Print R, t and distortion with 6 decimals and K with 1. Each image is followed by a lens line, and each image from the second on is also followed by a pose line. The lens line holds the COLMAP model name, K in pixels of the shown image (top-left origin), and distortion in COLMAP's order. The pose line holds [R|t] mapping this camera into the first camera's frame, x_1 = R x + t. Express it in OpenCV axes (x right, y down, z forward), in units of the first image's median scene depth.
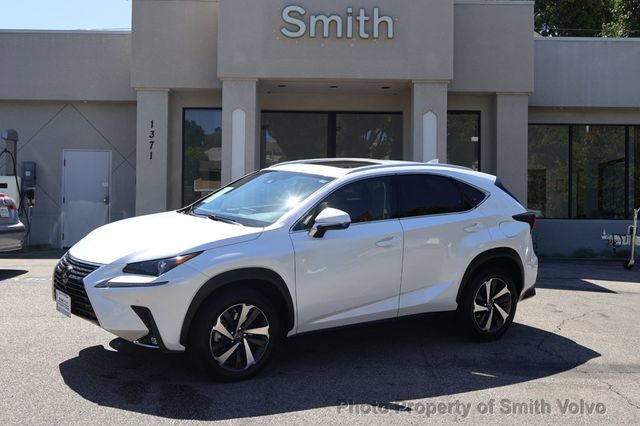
lens RADIAL K [[799.2, 0, 320.6], [0, 799.2, 215.3], [0, 0, 1]] dist [-0.004221, 0.000000]
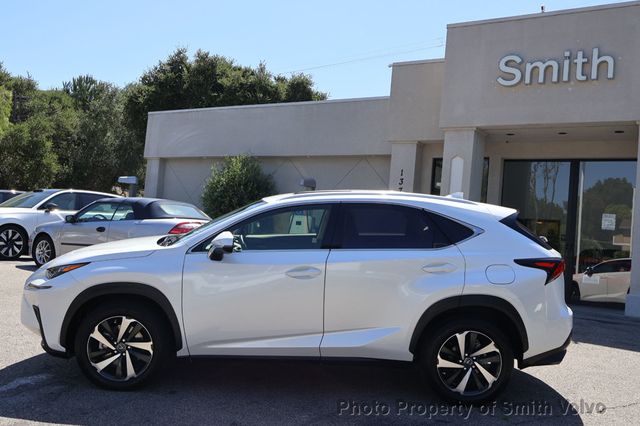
lens RADIAL K [[667.3, 0, 321.6], [0, 667.3, 210.7], [0, 0, 1]] dist [0.012375, 0.000000]
pose [[0.826427, 0.024043, -0.562530, 0.473359], [-0.067735, 0.996077, -0.056938, 0.003796], [0.558954, 0.085159, 0.824814, 0.320399]]
